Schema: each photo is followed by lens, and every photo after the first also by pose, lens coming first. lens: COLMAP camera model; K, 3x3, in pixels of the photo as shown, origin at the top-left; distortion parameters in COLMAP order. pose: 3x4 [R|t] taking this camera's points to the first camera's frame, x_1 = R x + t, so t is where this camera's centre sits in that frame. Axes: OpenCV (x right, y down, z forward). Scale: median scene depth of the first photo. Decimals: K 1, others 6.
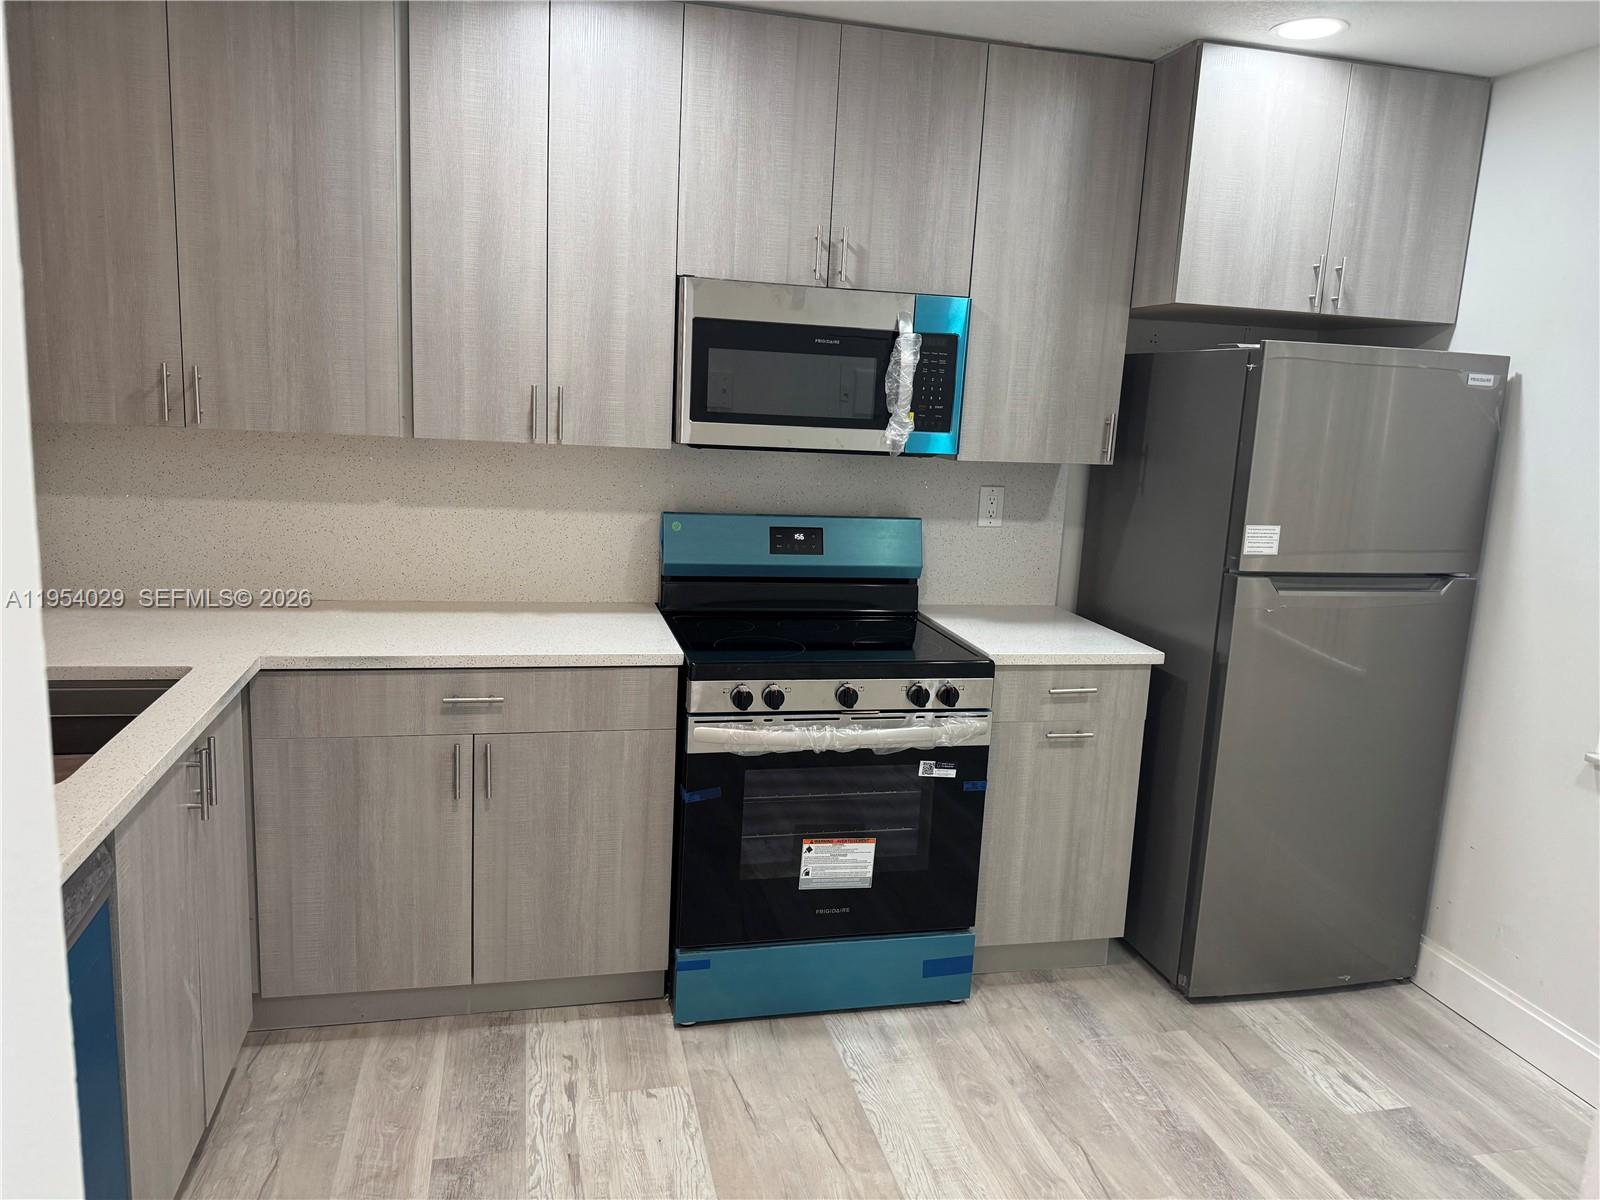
lens RADIAL K [[1112.6, 0, 800.0], [0, 1112.6, 600.0], [0, 0, 1]] dist [0.096665, -0.095624]
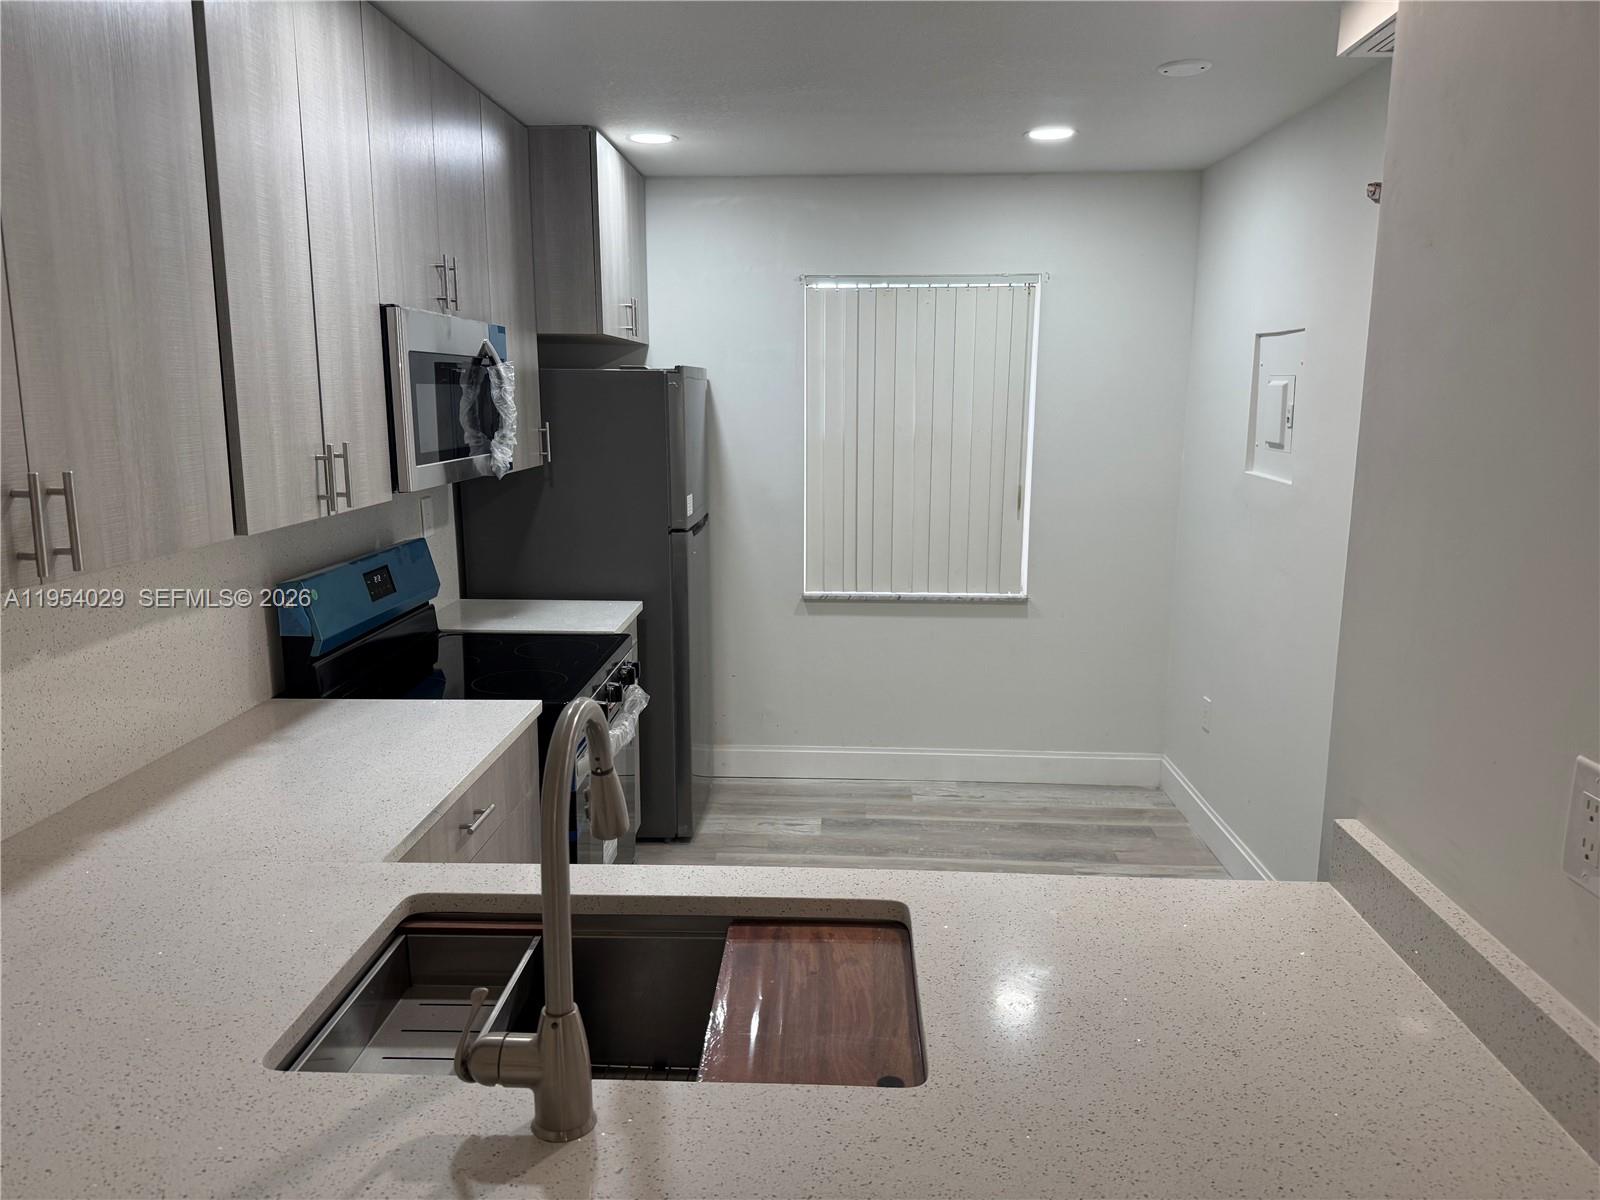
lens RADIAL K [[1112.6, 0, 800.0], [0, 1112.6, 600.0], [0, 0, 1]] dist [0.096665, -0.095624]
pose [[0.271299, -0.226686, 0.935420, -0.915445], [0.184671, 0.966073, 0.180554, -0.168578], [-0.944613, 0.123761, 0.303957, 0.461102]]
